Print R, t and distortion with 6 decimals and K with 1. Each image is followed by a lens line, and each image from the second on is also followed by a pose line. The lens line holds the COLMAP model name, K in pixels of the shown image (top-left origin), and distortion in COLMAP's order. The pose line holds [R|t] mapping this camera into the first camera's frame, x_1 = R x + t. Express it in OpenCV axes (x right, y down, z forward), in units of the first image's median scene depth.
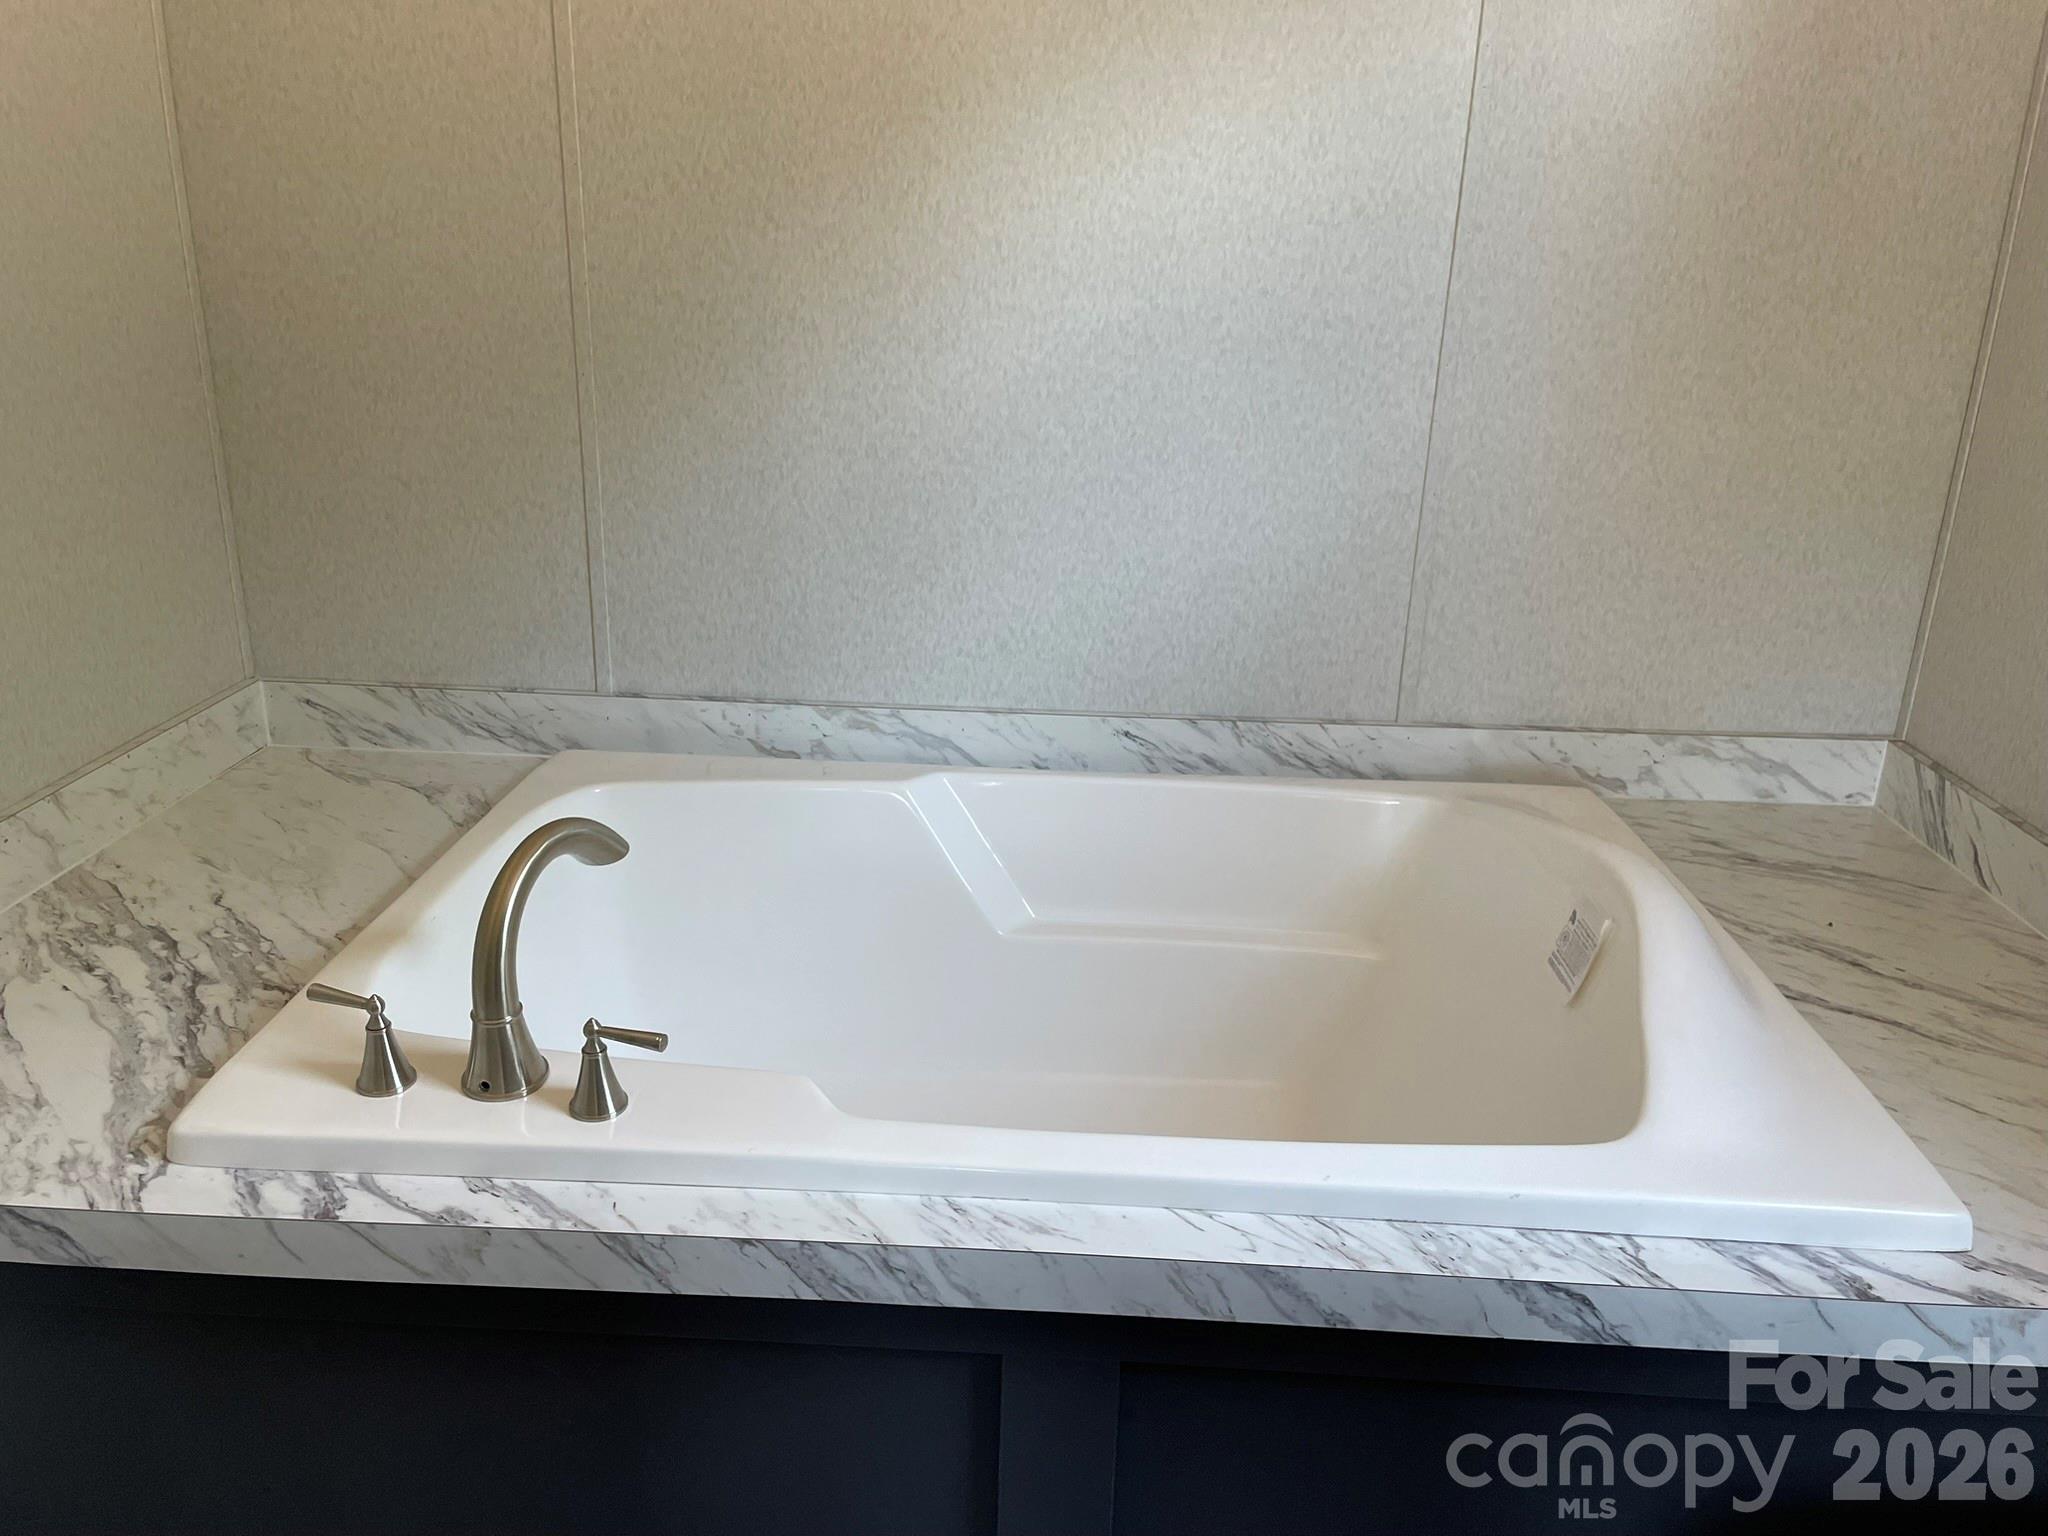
lens RADIAL K [[1540.6, 0, 1006.3], [0, 1540.6, 771.9], [0, 0, 1]] dist [0.095592, -0.149474]
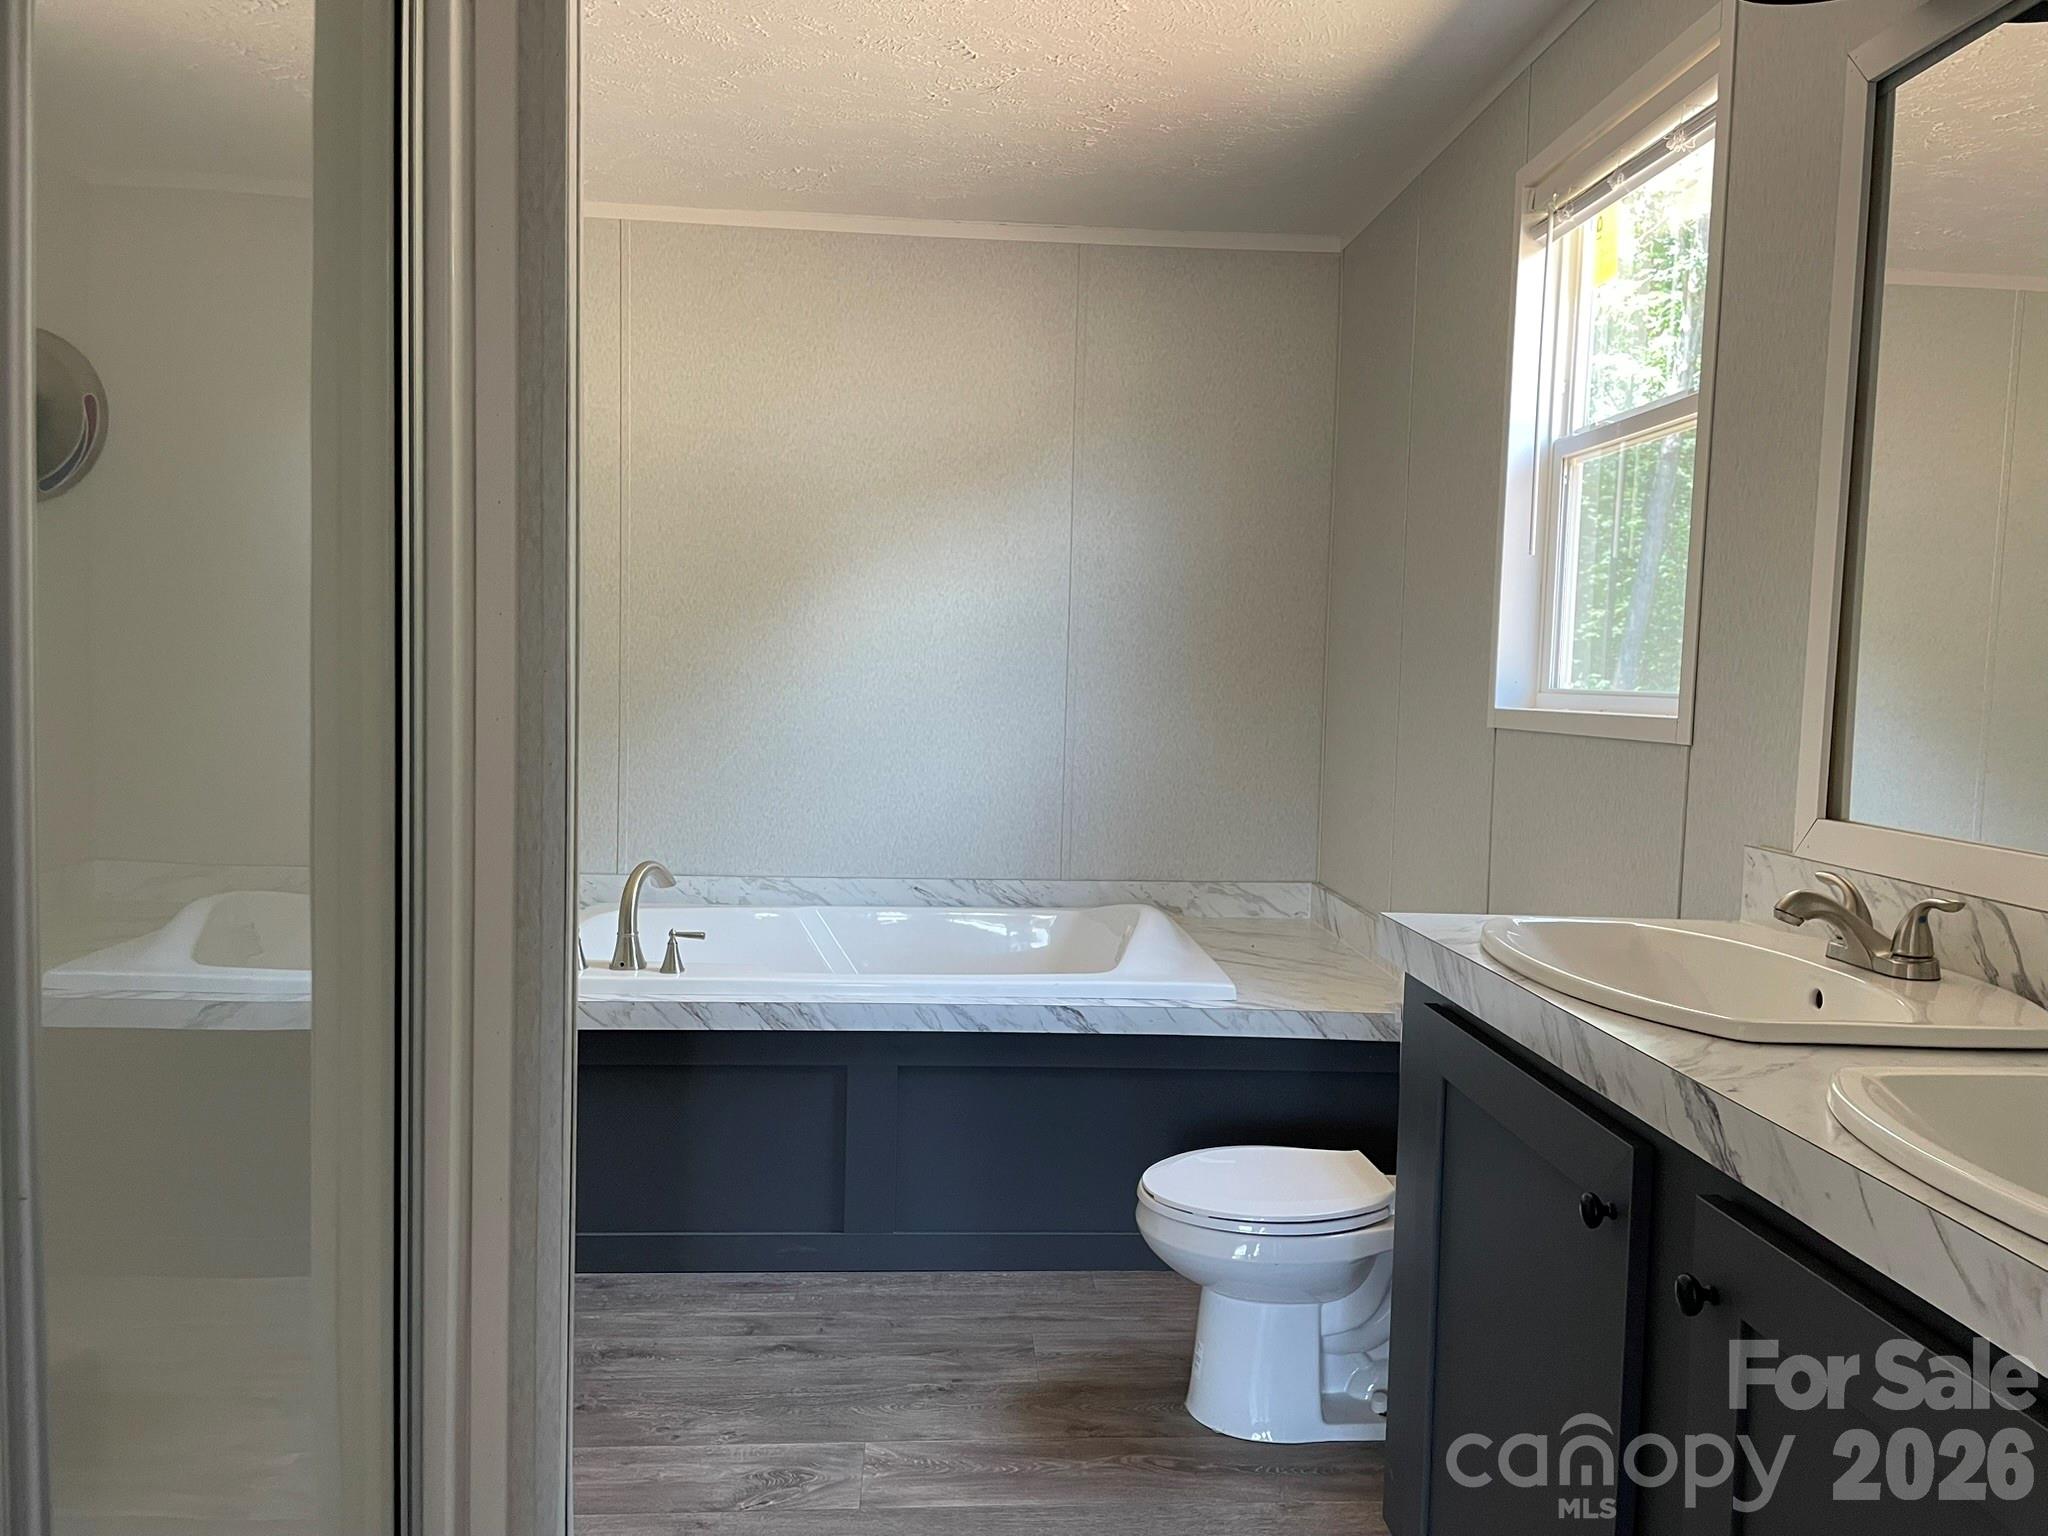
lens RADIAL K [[1594.7, 0, 1024.0], [0, 1594.7, 768.0], [0, 0, 1]] dist [0.058693, -0.002330]
pose [[0.994148, -0.006177, 0.107845, 0.002698], [0.035666, 0.961148, -0.273719, 0.385722], [-0.101964, 0.275964, 0.955744, -0.918204]]
